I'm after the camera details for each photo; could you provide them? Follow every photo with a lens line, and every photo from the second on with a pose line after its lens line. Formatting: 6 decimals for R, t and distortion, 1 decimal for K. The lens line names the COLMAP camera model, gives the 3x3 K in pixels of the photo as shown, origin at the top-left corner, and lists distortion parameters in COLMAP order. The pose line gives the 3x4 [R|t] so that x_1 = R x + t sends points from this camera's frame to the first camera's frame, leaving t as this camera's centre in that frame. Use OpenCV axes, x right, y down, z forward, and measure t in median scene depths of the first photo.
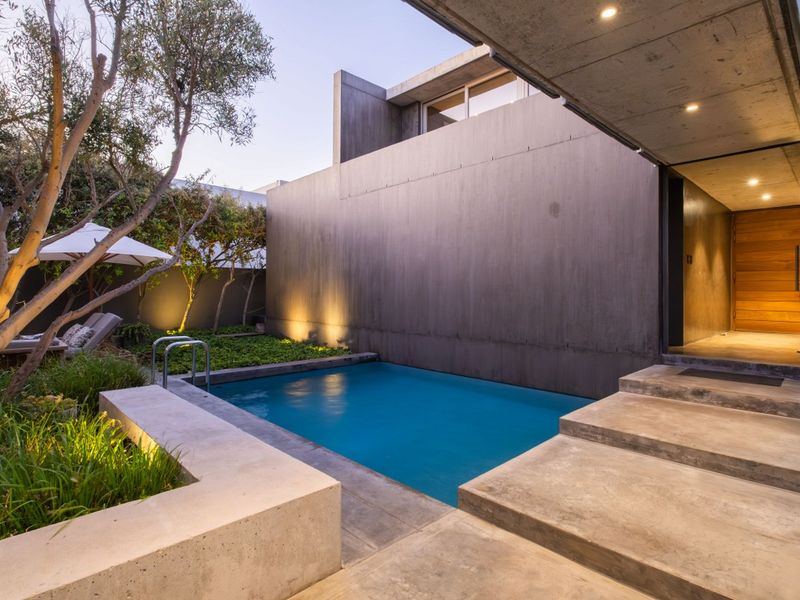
lens RADIAL K [[430.4, 0, 403.7], [0, 430.4, 292.8], [0, 0, 1]] dist [-0.004705, 0.003375]
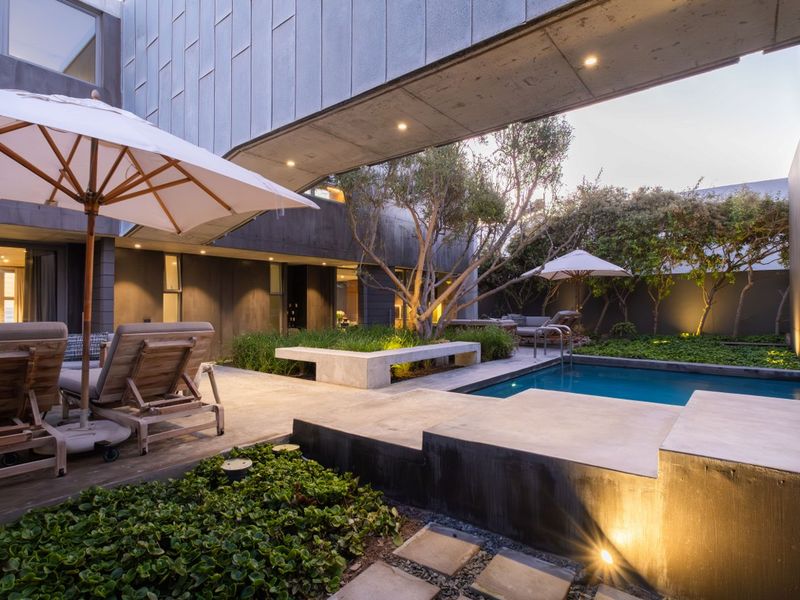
lens RADIAL K [[430.4, 0, 402.0], [0, 430.4, 304.7], [0, 0, 1]] dist [-0.004705, 0.003375]
pose [[0.132289, -0.004857, -0.991199, 0.502867], [-0.000017, 0.999988, -0.004903, 0.023909], [0.991211, 0.000665, 0.132287, 0.169887]]
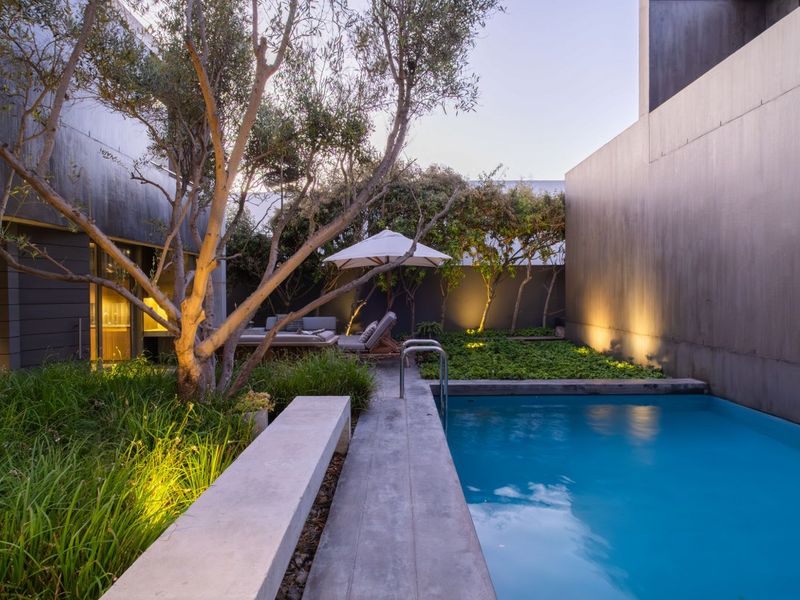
lens RADIAL K [[430.4, 0, 400.1], [0, 430.4, 295.8], [0, 0, 1]] dist [-0.004705, 0.003375]
pose [[0.722030, -0.001608, -0.691860, 0.048870], [0.007754, 0.999953, 0.005768, 0.000509], [0.691818, -0.009529, 0.722009, 0.173335]]
